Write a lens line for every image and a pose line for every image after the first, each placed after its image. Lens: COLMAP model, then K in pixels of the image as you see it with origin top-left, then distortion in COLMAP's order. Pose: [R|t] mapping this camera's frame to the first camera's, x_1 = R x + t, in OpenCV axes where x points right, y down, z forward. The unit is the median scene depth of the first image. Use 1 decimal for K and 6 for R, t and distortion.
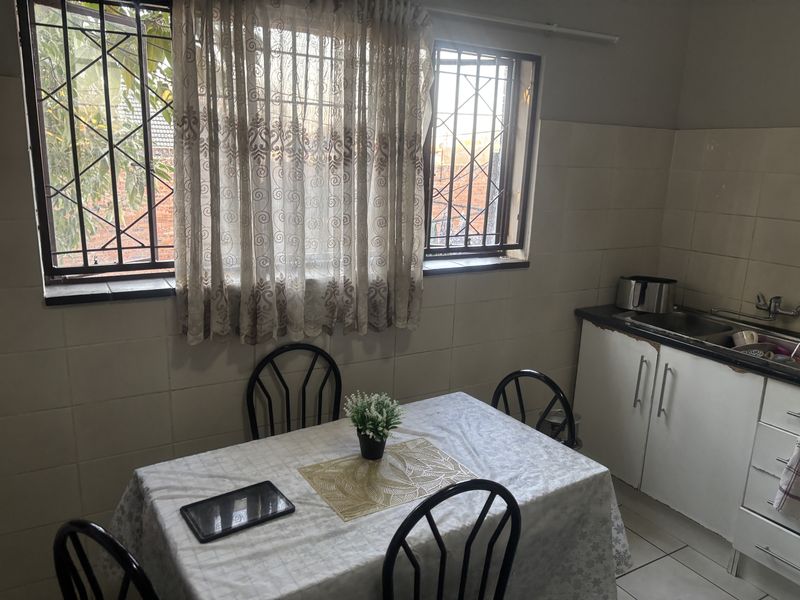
lens RADIAL K [[607.4, 0, 398.4], [0, 607.4, 297.7], [0, 0, 1]] dist [0.048113, -0.059426]
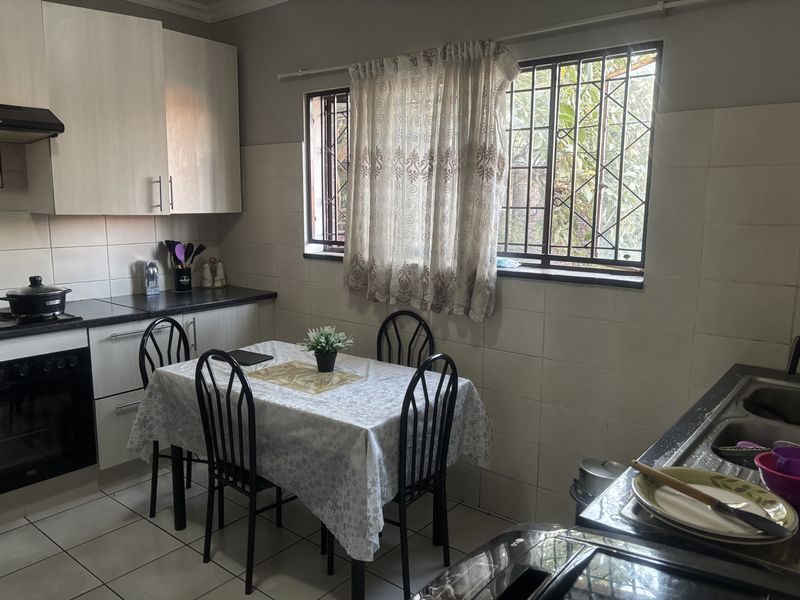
lens RADIAL K [[607.4, 0, 399.7], [0, 607.4, 302.3], [0, 0, 1]] dist [0.048113, -0.059426]
pose [[0.343568, 0.123761, -0.930937, 1.107613], [-0.211124, 0.976083, 0.051846, -0.009825], [0.915089, 0.178731, 0.361480, 0.501518]]
